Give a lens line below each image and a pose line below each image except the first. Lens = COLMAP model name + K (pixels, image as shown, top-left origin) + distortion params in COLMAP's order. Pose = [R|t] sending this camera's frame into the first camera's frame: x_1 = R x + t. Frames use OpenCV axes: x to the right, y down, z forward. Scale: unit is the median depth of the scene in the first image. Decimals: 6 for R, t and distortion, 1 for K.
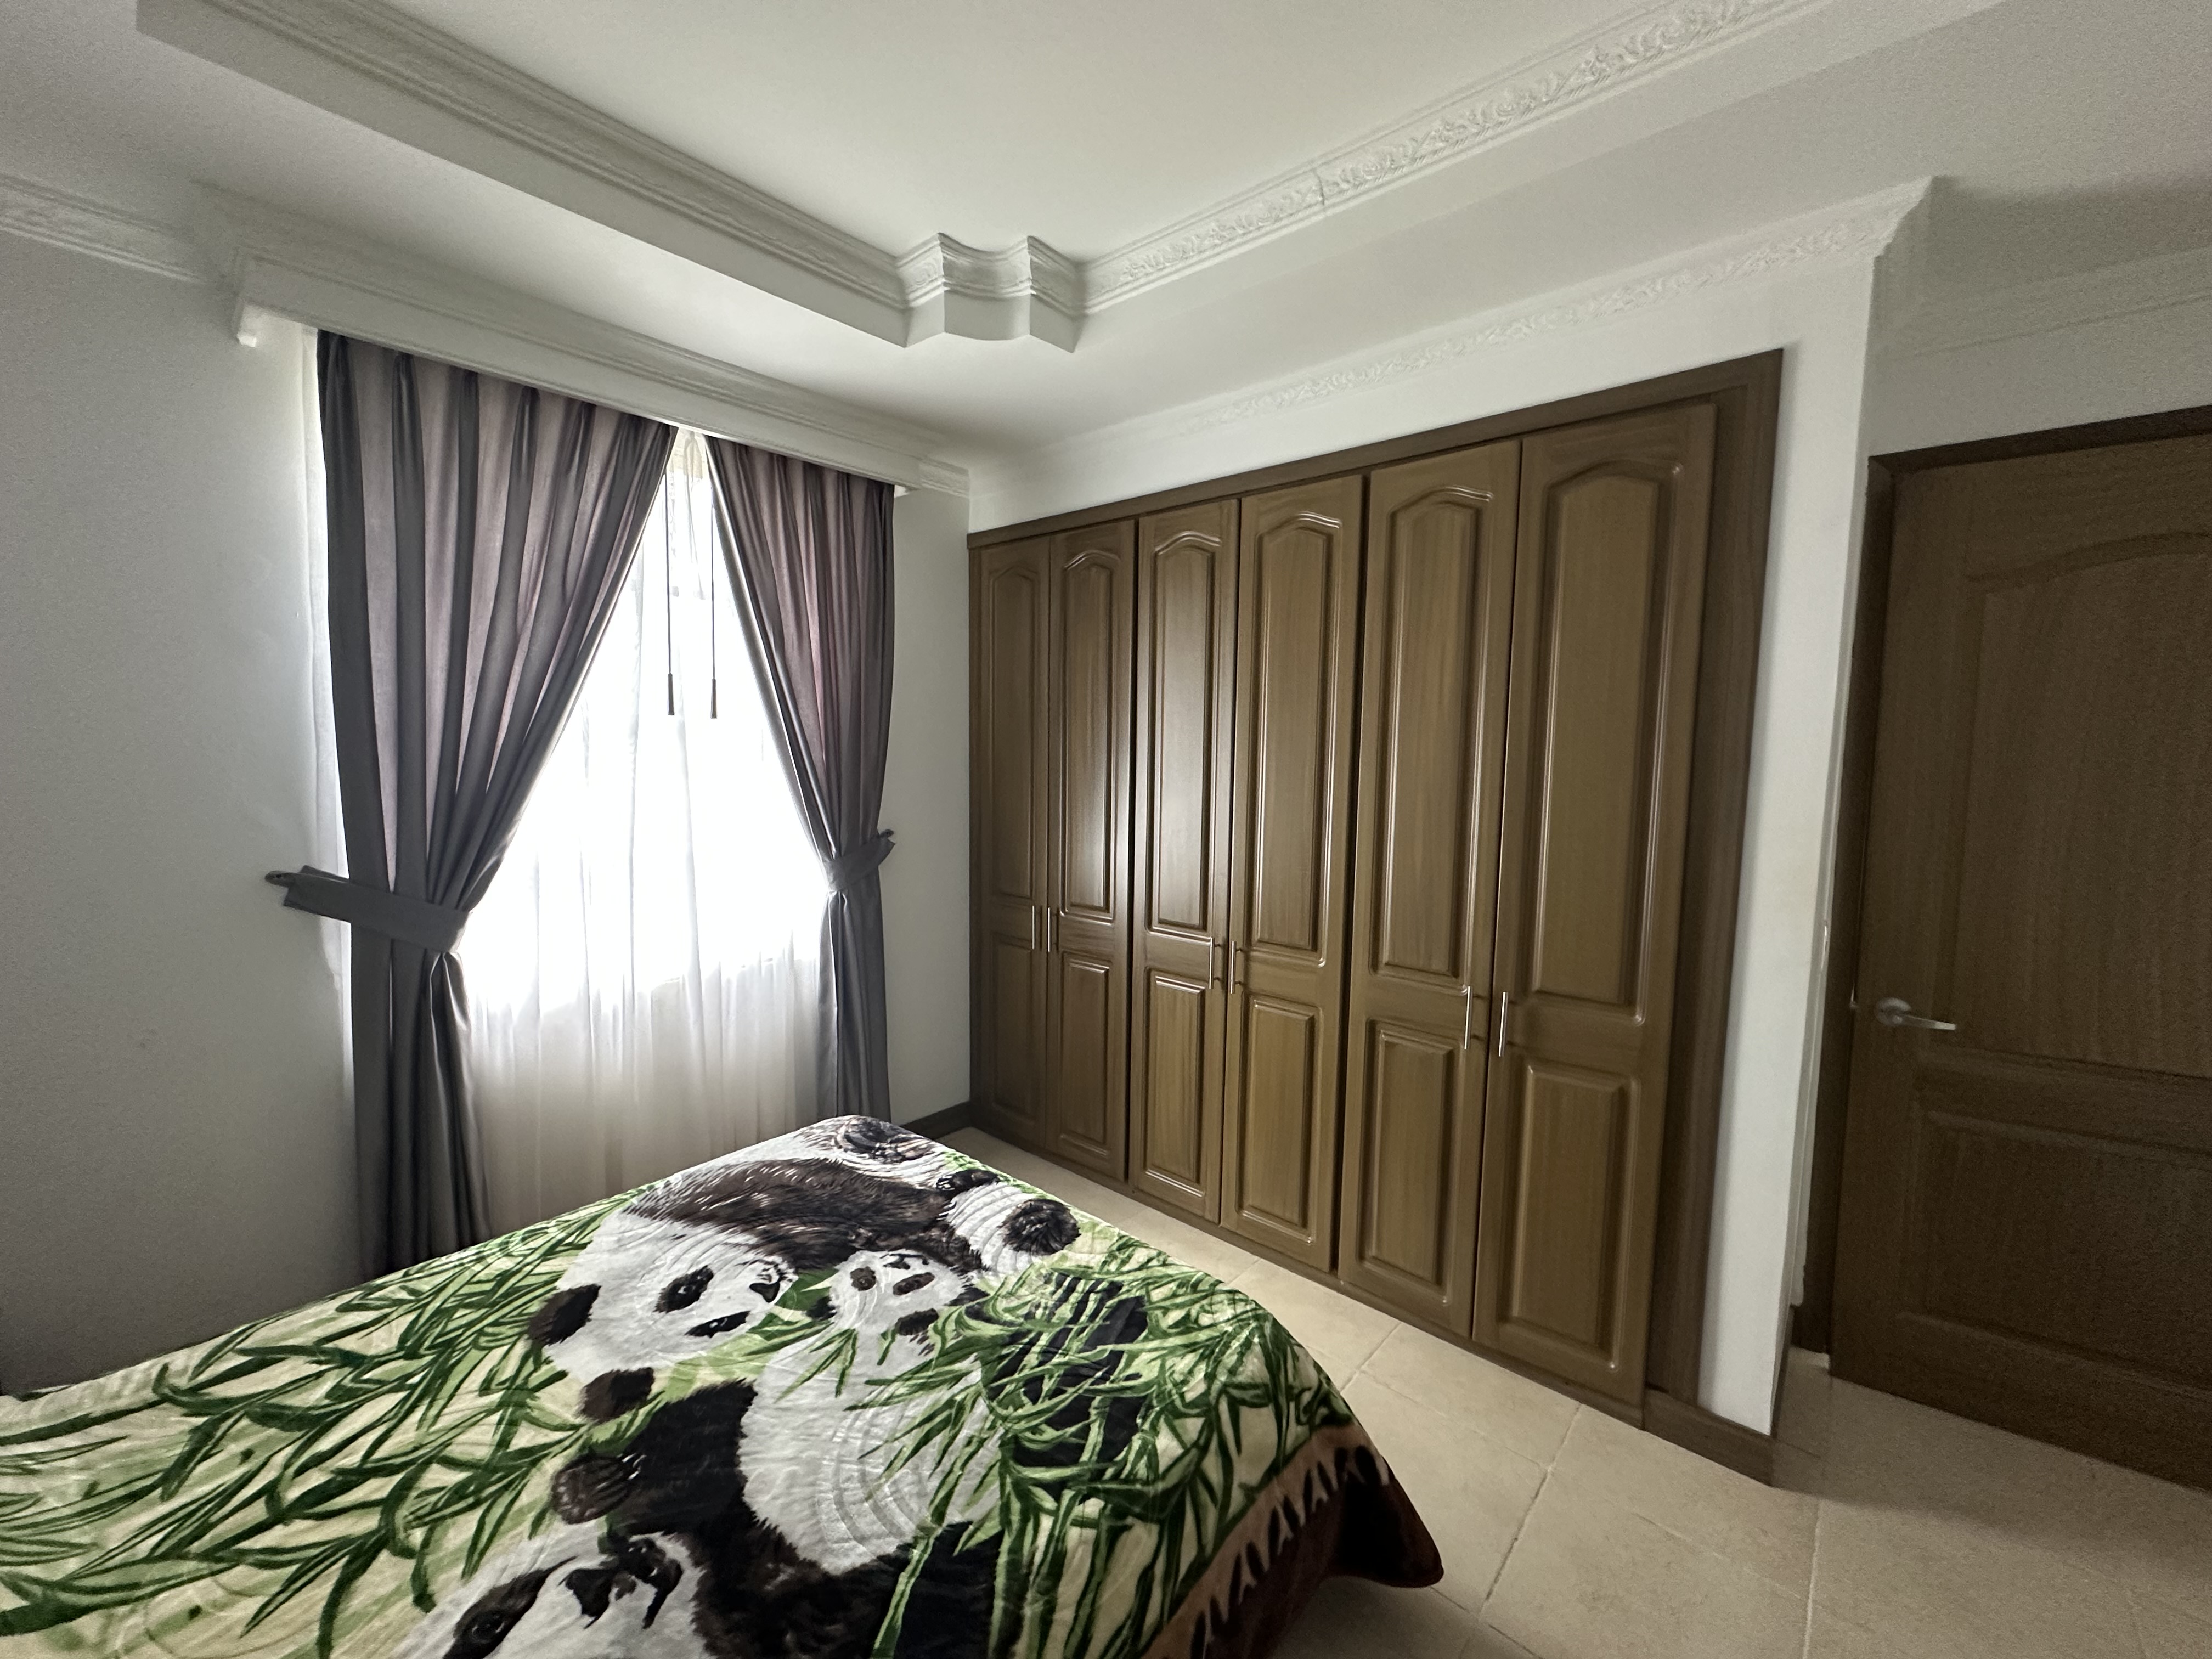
lens RADIAL K [[887.8, 0, 1105.3], [0, 887.8, 821.6], [0, 0, 1]] dist [-0.003882, 0.000947]
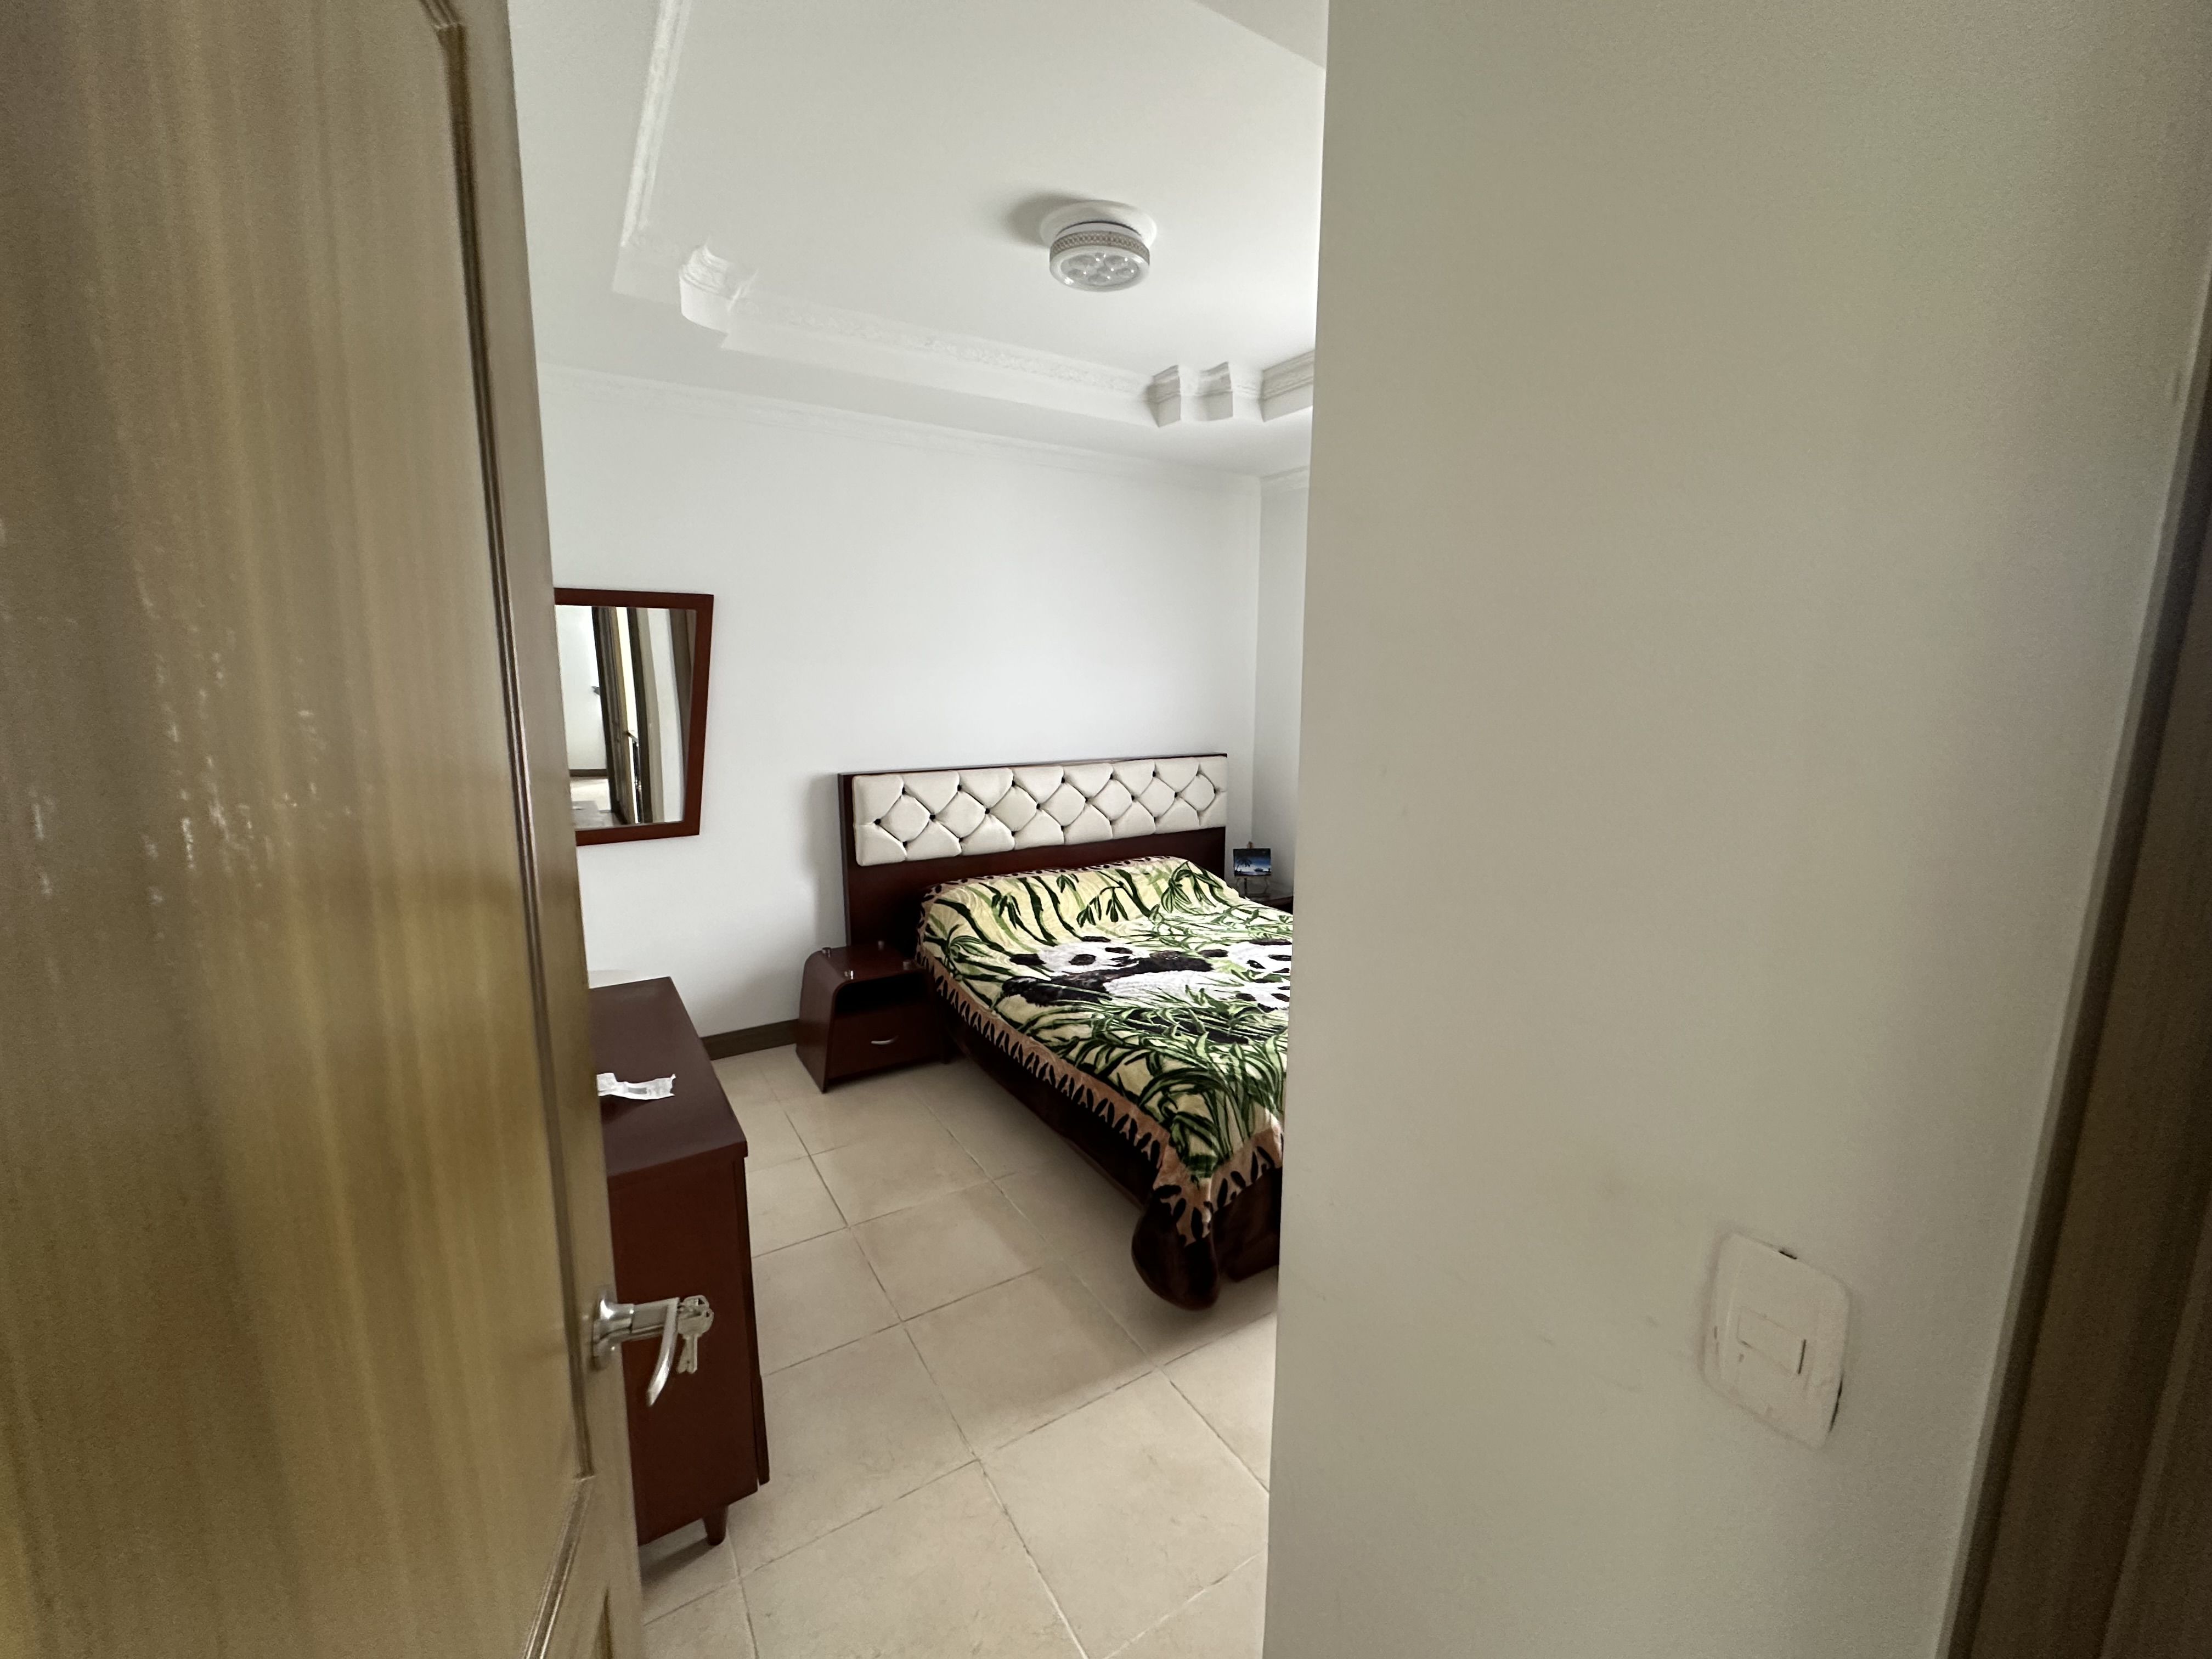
lens RADIAL K [[887.8, 0, 1106.0], [0, 887.8, 819.5], [0, 0, 1]] dist [-0.003882, 0.000947]
pose [[-0.280883, 0.138038, -0.949763, 1.598299], [-0.094762, 0.980778, 0.170571, -0.071153], [0.955052, 0.137912, -0.262403, 1.207265]]
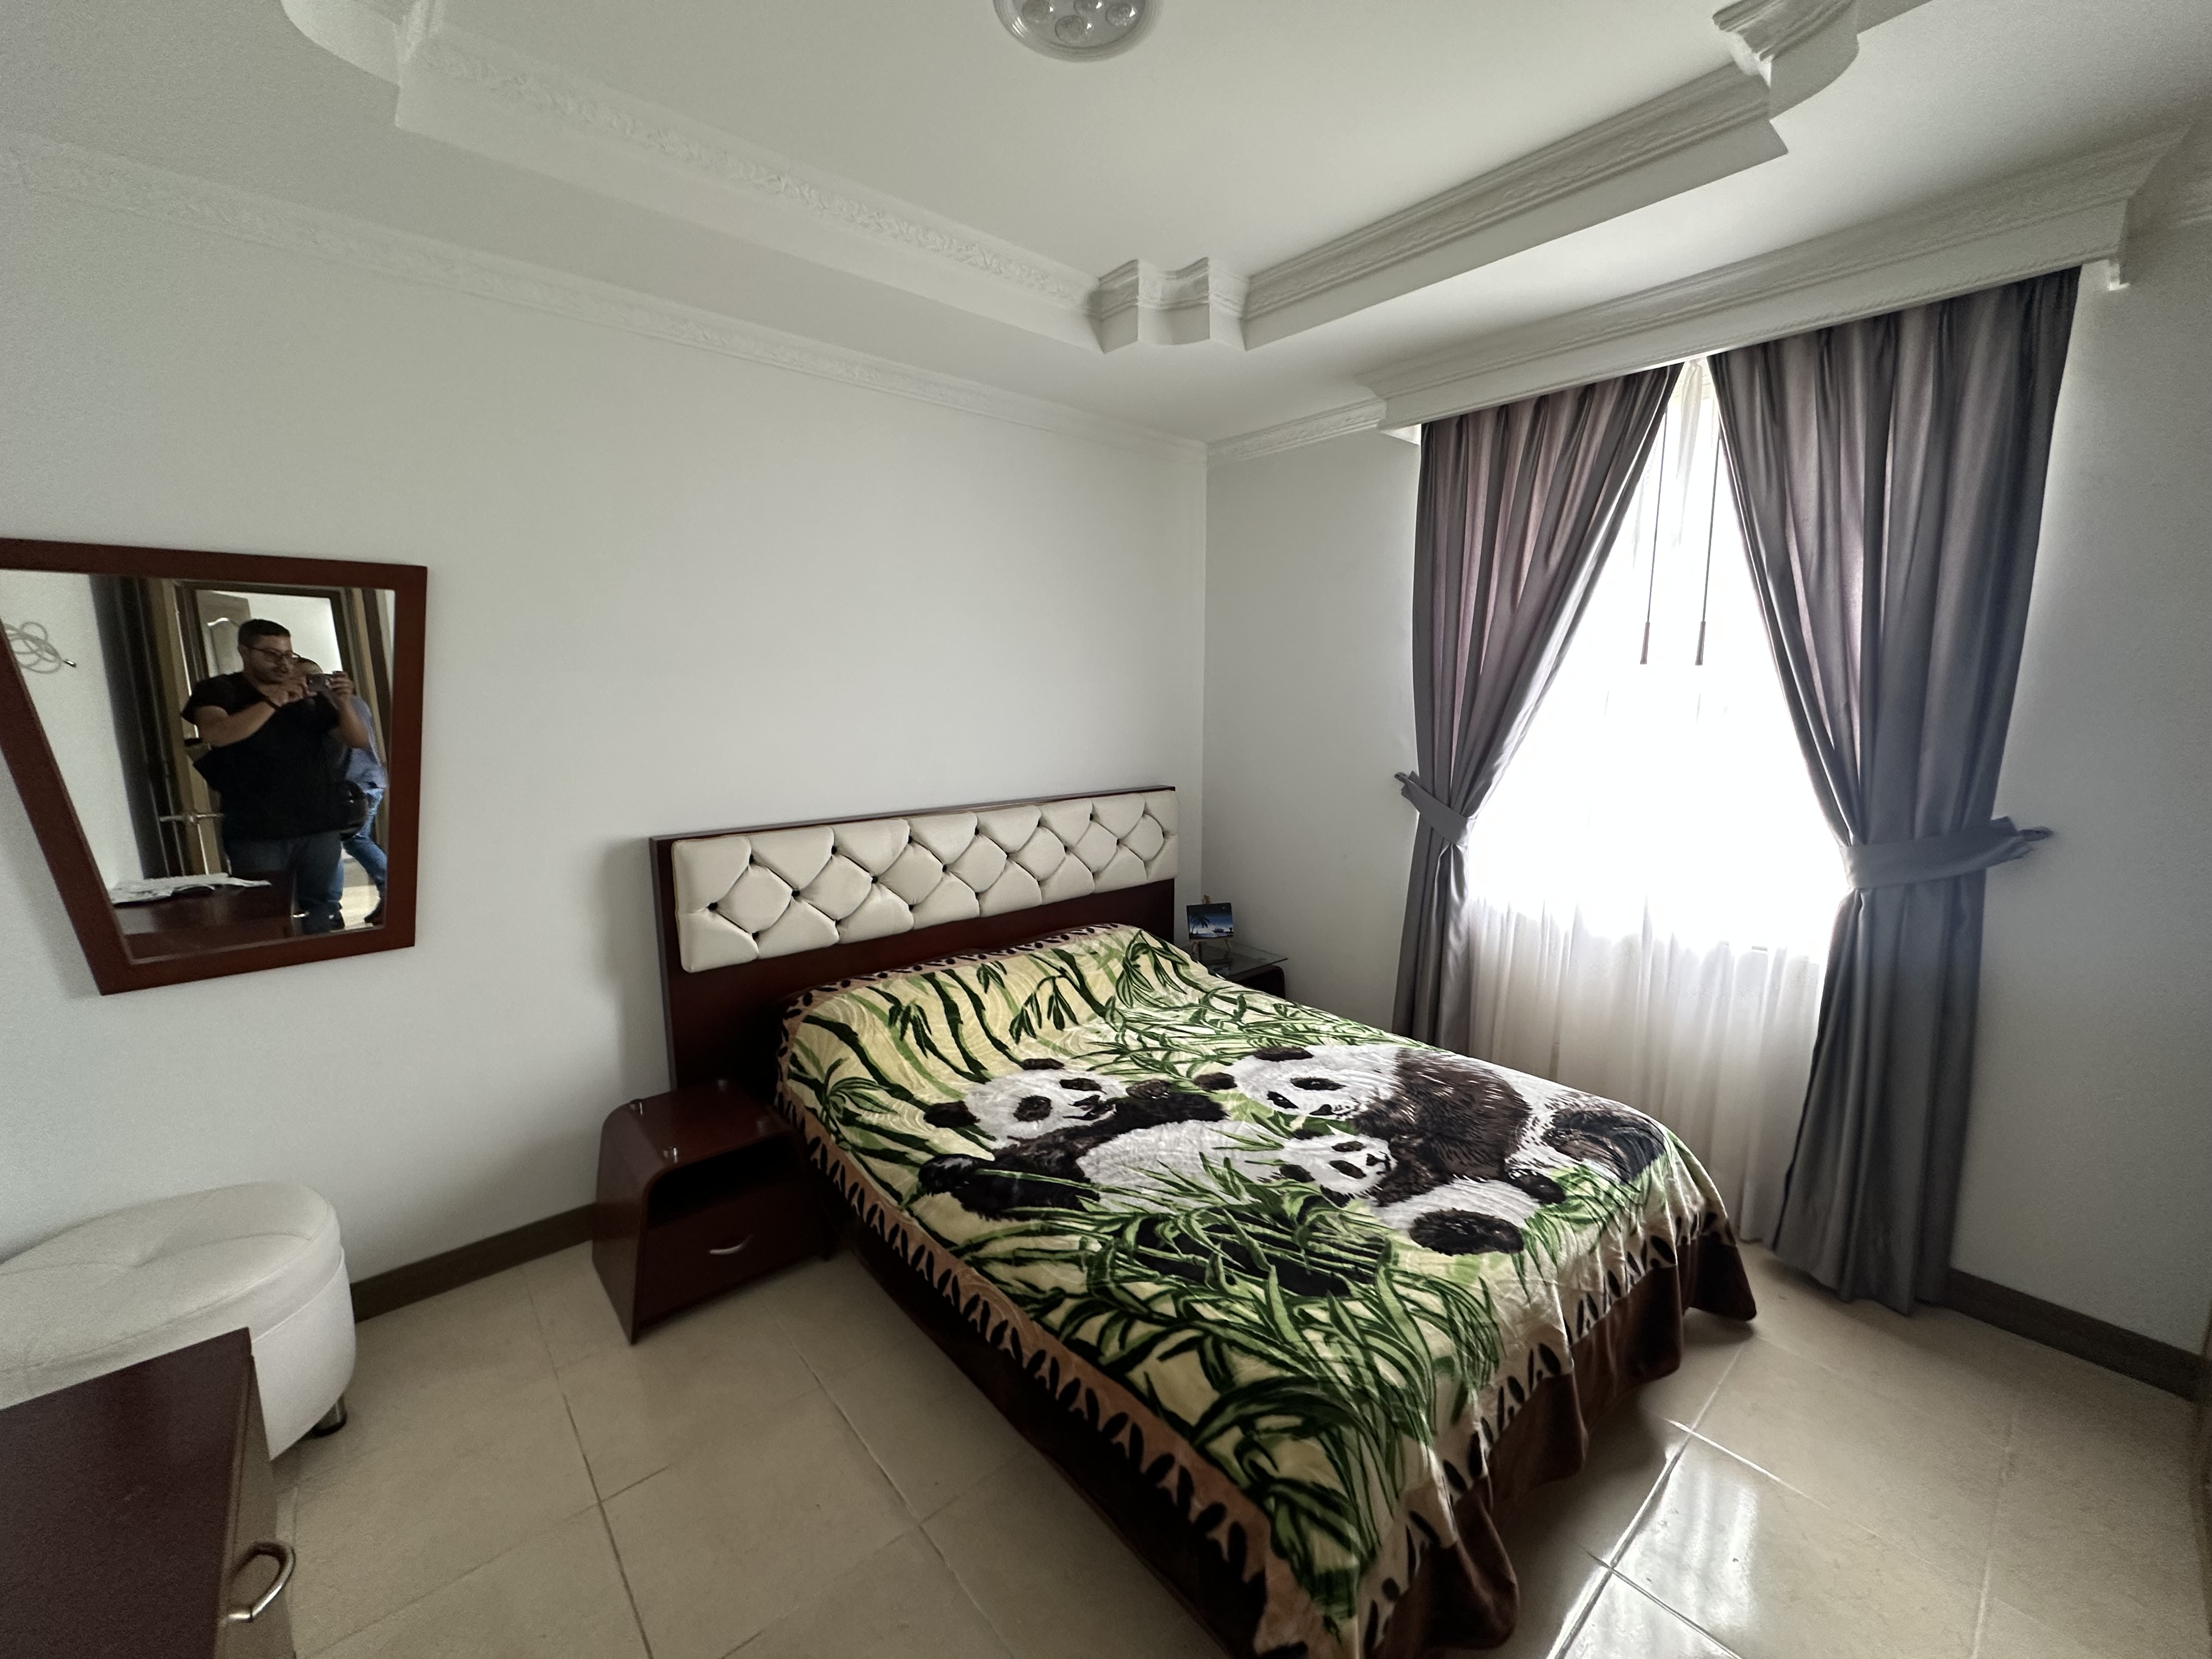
lens RADIAL K [[887.8, 0, 1108.1], [0, 887.8, 822.0], [0, 0, 1]] dist [-0.003882, 0.000947]
pose [[-0.127377, 0.135181, -0.982599, 0.979749], [-0.092221, 0.984763, 0.147433, -0.059569], [0.987558, 0.109396, -0.112970, 0.872219]]
